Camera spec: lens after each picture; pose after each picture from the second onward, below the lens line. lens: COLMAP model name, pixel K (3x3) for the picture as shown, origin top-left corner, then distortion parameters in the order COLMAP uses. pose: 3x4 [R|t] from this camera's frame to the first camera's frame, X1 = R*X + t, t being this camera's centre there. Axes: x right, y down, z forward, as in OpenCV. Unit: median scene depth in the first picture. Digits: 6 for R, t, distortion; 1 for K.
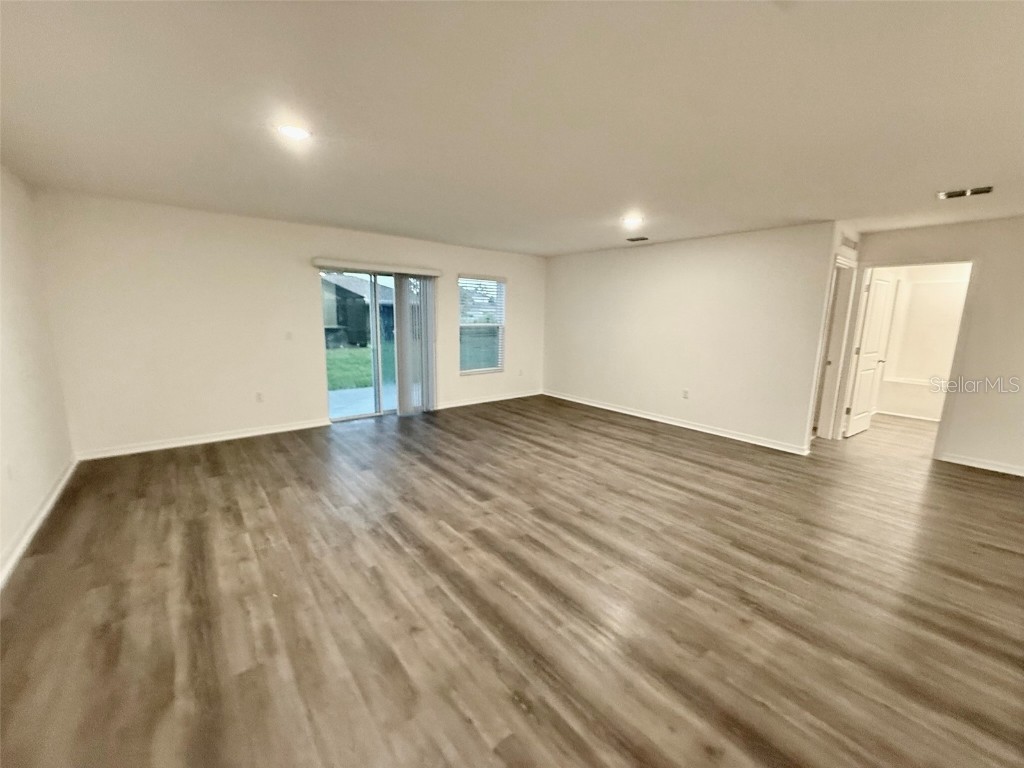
lens RADIAL K [[408.0, 0, 508.8], [0, 408.0, 383.7], [0, 0, 1]] dist [0.000554, -0.000405]
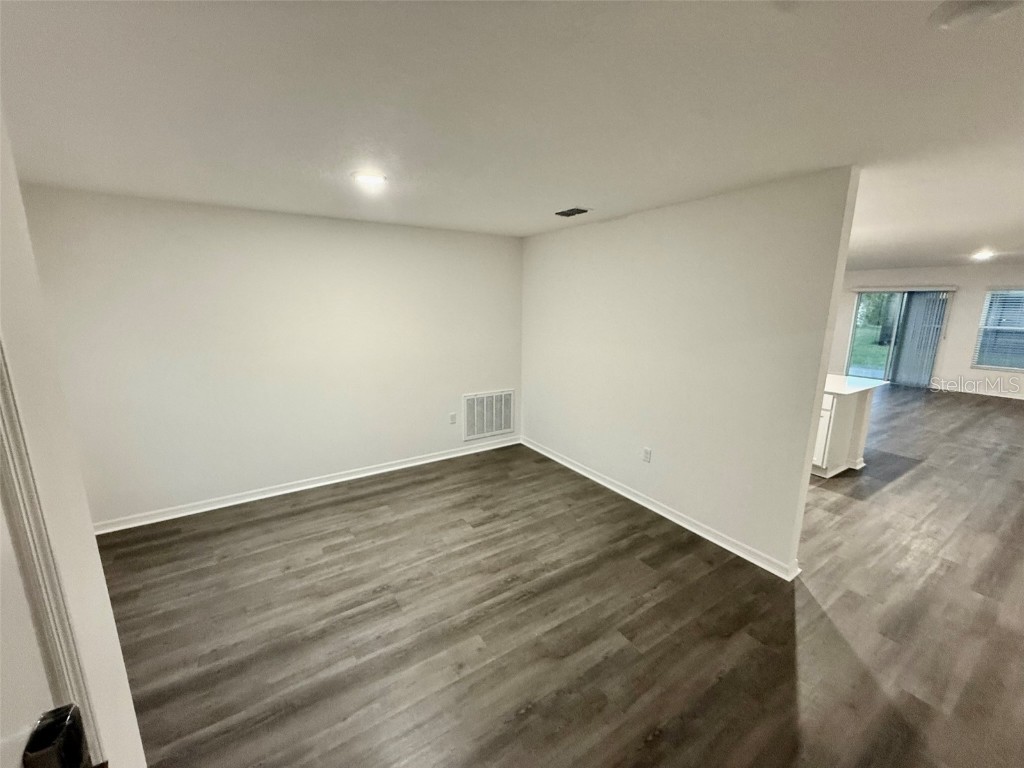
lens RADIAL K [[408.0, 0, 508.8], [0, 408.0, 383.7], [0, 0, 1]] dist [0.000554, -0.000405]
pose [[-0.109484, 0.178478, -0.977834, 2.094213], [-0.172356, 0.965437, 0.195513, 0.043430], [0.978931, 0.189941, -0.074938, -0.458232]]
